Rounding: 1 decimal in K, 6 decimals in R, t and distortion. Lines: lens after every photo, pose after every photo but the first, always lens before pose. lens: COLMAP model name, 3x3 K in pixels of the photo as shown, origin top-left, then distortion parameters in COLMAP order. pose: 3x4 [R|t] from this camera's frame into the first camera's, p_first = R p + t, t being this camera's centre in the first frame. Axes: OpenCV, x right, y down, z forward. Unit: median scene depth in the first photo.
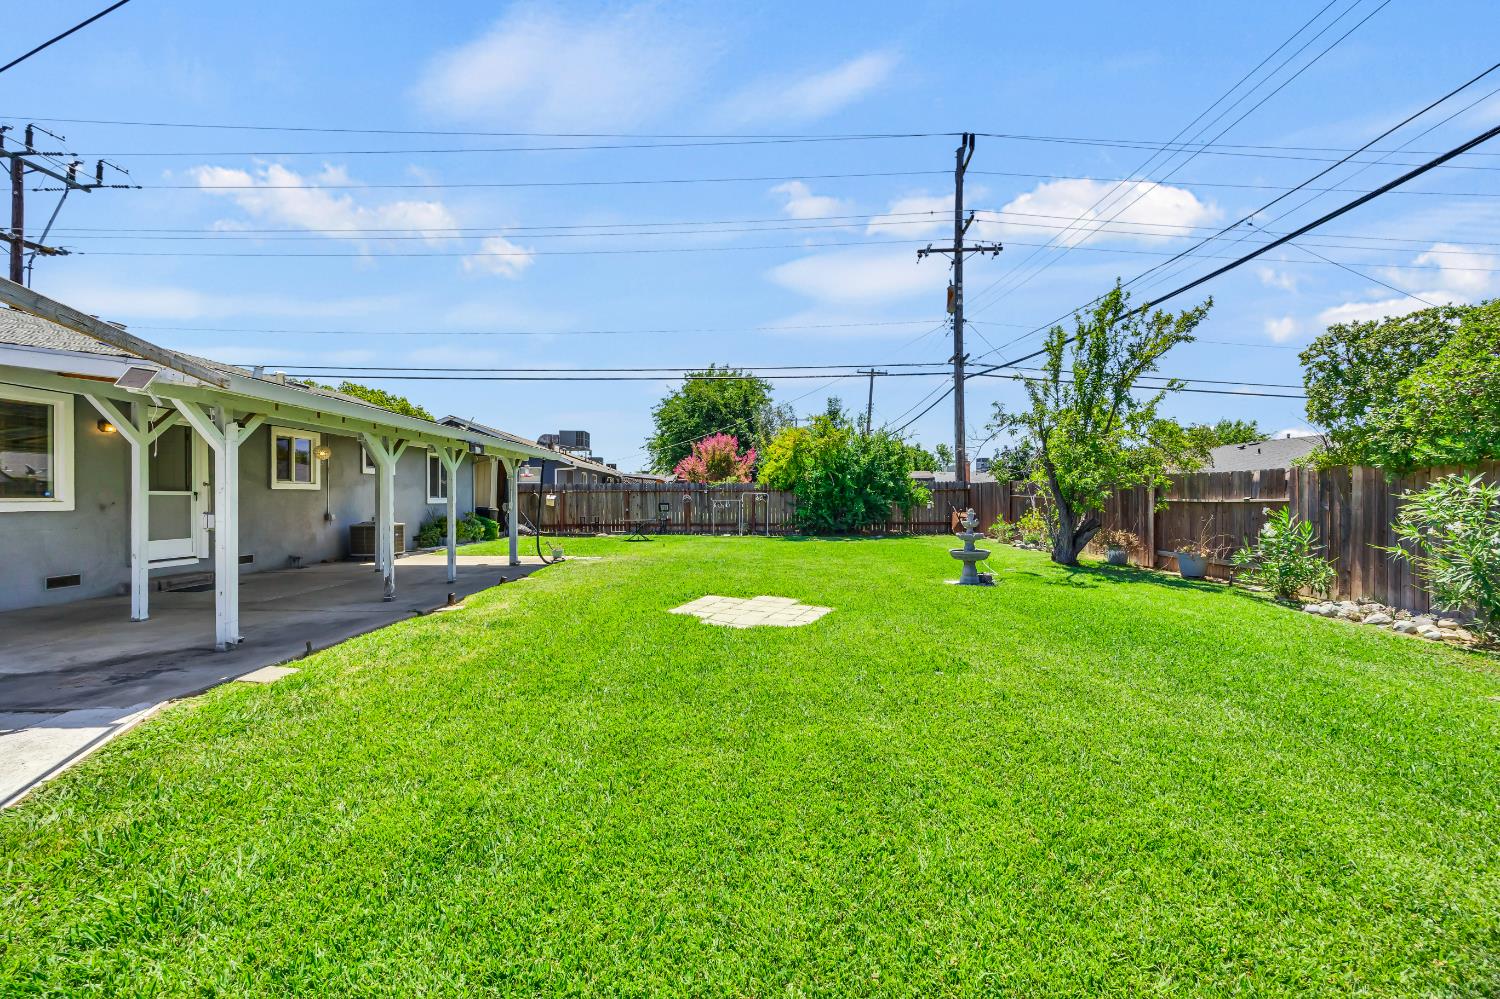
lens RADIAL K [[577.2, 0, 750.0], [0, 577.2, 499.5], [0, 0, 1]] dist [-0.002424, -0.000393]
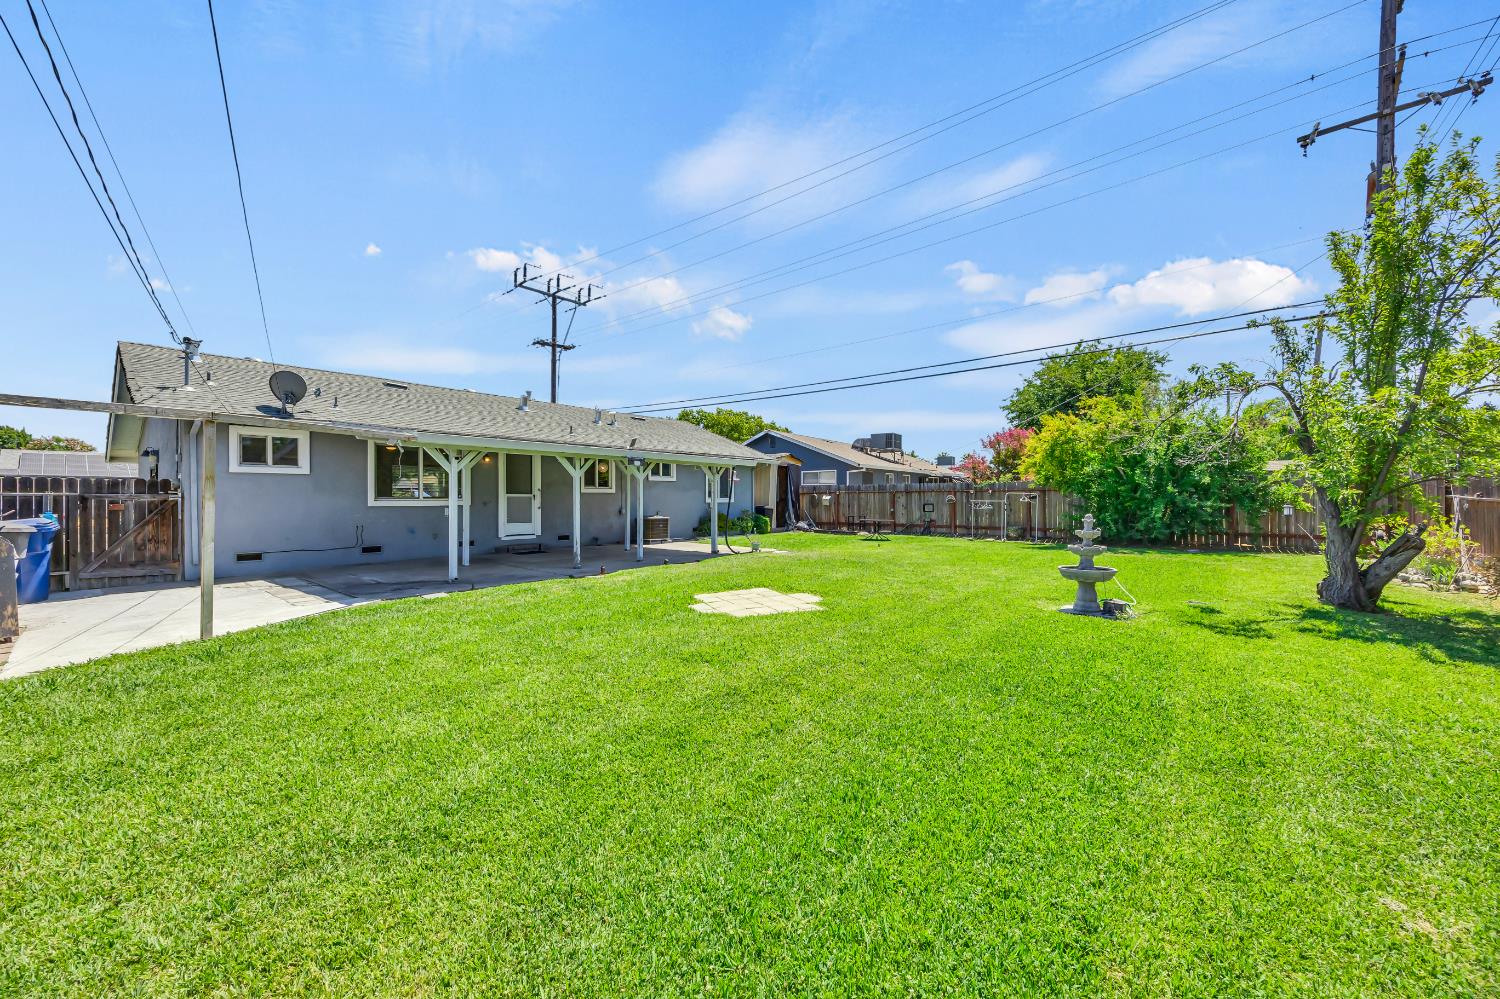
lens RADIAL K [[584.4, 0, 750.0], [0, 584.4, 499.5], [0, 0, 1]] dist [0.000540, 0.000163]
pose [[0.767275, 0.003236, -0.641310, 0.259072], [-0.002336, 0.999995, 0.002251, -0.002278], [0.641314, -0.000229, 0.767279, 0.049834]]
